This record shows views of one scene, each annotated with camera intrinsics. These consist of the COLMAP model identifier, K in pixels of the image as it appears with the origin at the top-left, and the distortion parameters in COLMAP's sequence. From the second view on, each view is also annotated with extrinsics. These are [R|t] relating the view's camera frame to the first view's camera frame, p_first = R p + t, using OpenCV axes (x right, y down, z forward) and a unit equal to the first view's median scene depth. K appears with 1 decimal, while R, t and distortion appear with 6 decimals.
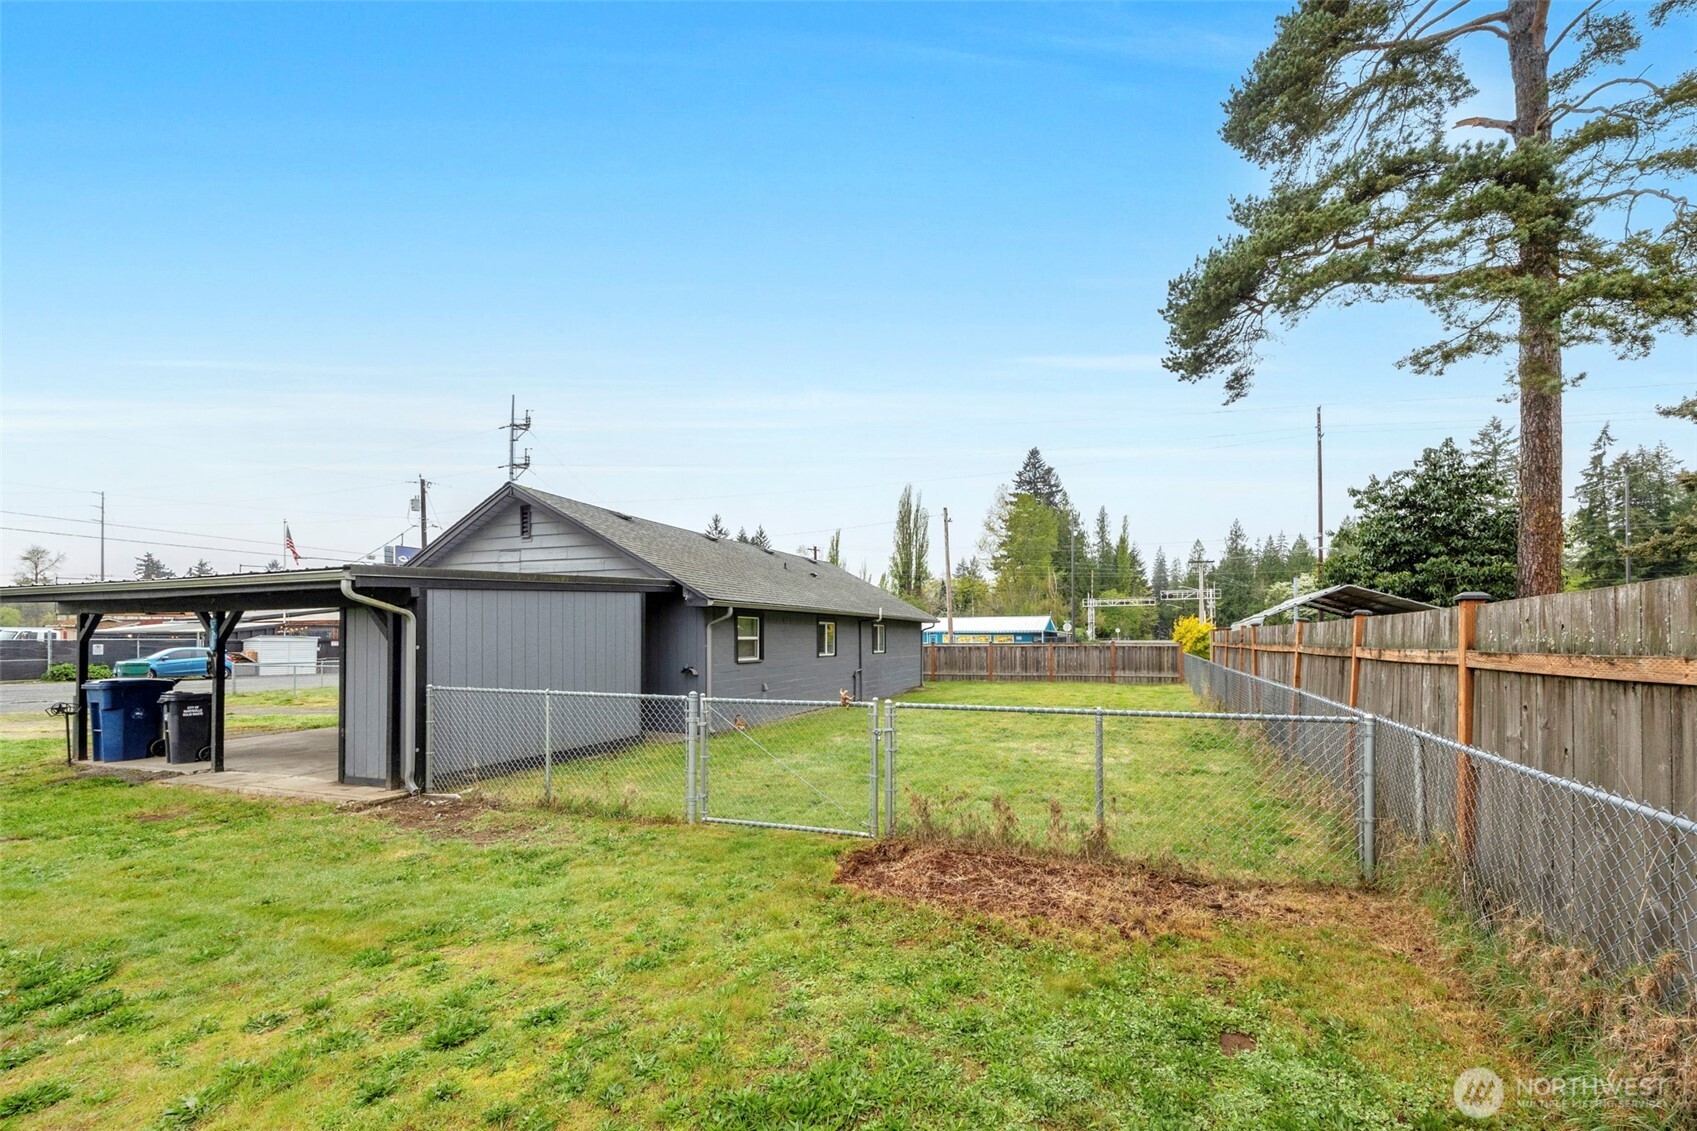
lens RADIAL K [[705.3, 0, 856.0], [0, 705.3, 617.0], [0, 0, 1]] dist [-0.000549, -0.000076]
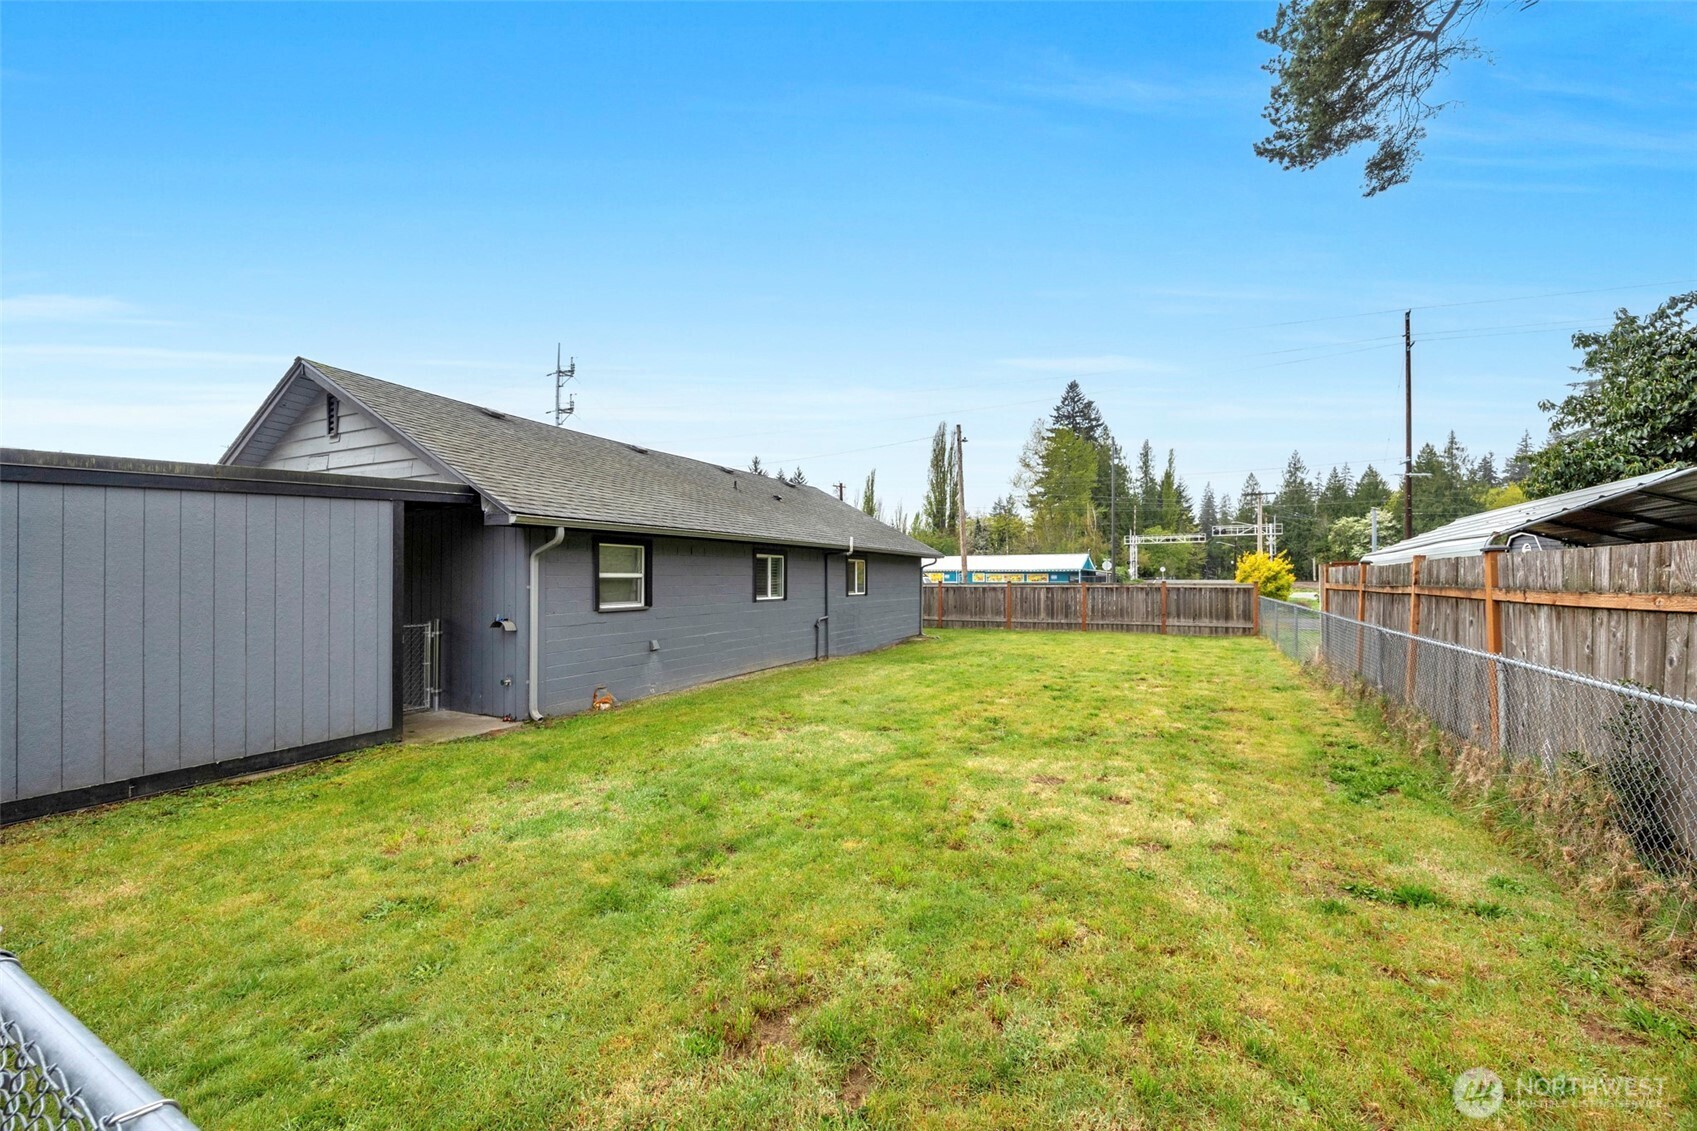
lens RADIAL K [[640.4, 0, 848.5], [0, 640.4, 565.5], [0, 0, 1]] dist [0.000801, -0.000041]
pose [[0.995494, 0.000757, -0.094820, 0.037750], [0.000376, 0.999929, 0.011936, 0.003860], [0.094823, -0.011917, 0.995423, 0.118543]]
